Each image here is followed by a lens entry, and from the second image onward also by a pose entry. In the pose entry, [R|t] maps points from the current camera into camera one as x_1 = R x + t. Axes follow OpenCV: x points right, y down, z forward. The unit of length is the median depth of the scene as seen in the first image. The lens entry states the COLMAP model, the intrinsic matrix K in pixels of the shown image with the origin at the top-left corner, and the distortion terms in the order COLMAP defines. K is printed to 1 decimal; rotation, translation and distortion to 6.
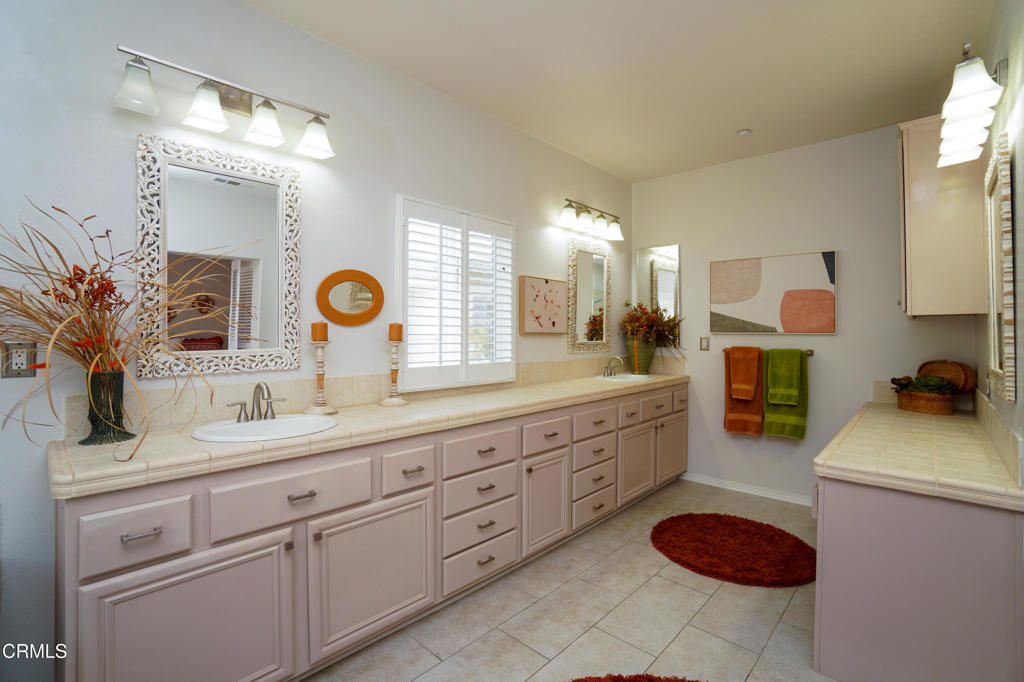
lens RADIAL K [[458.1, 0, 500.2], [0, 458.1, 338.7], [0, 0, 1]] dist [-0.066938, 0.024819]
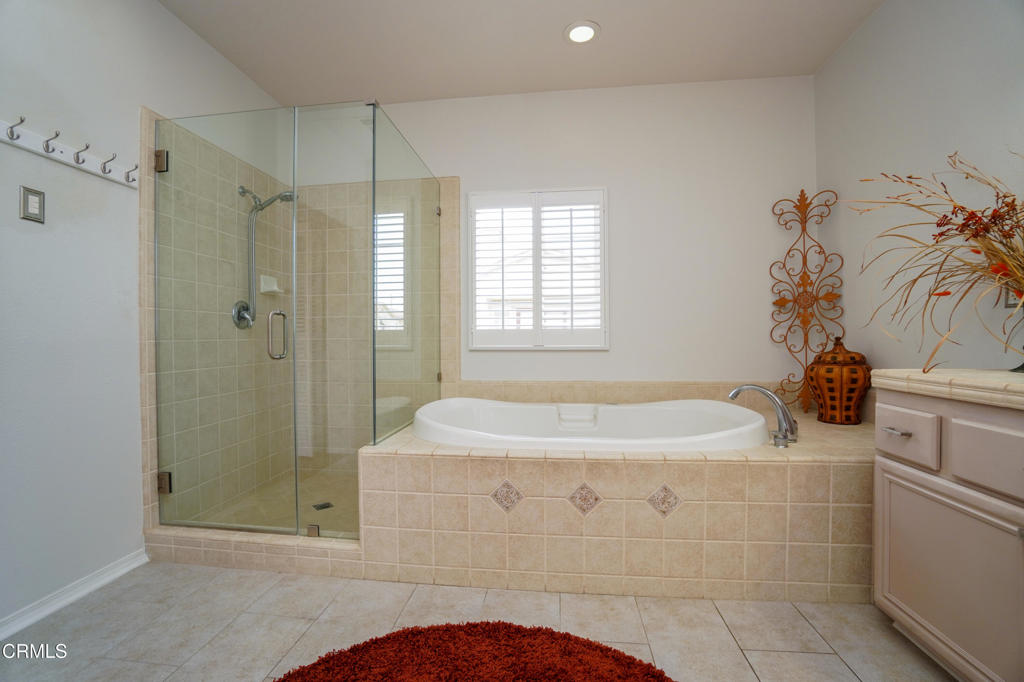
lens RADIAL K [[458.1, 0, 500.2], [0, 458.1, 338.7], [0, 0, 1]] dist [-0.066938, 0.024819]
pose [[-0.800164, 0.006138, -0.599749, 0.437016], [-0.000810, 0.999936, 0.011314, 0.111889], [0.599780, 0.009538, -0.800108, 0.781460]]
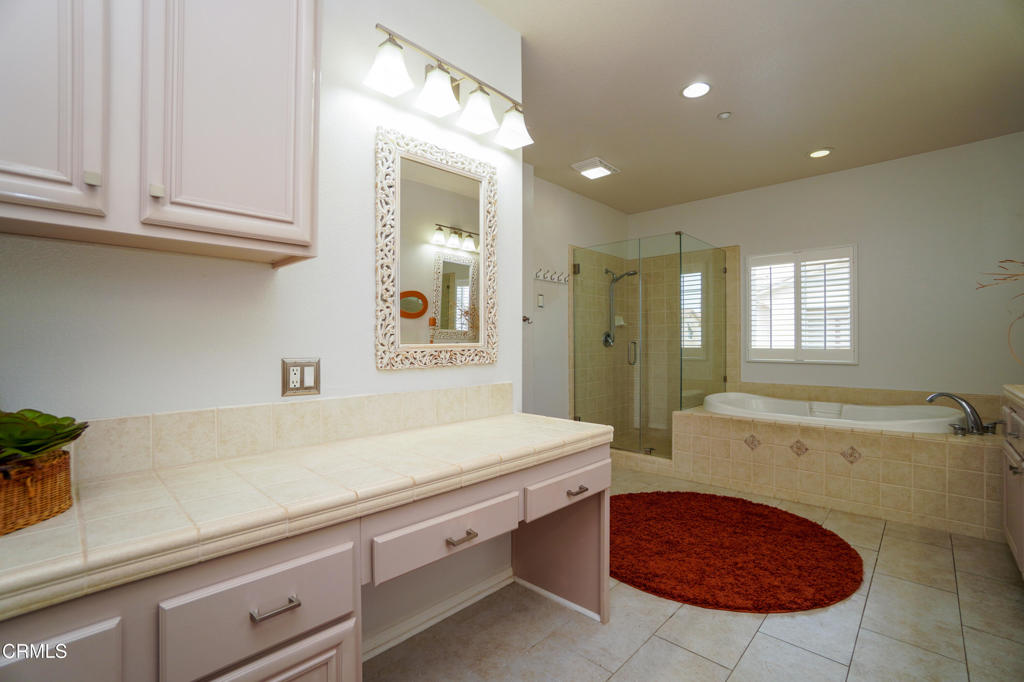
lens RADIAL K [[458.1, 0, 500.2], [0, 458.1, 338.7], [0, 0, 1]] dist [-0.066938, 0.024819]
pose [[-0.999908, 0.000299, 0.013538, 0.805168], [0.000314, 0.999999, 0.001124, 0.048712], [-0.013537, 0.001128, -0.999908, 1.763850]]
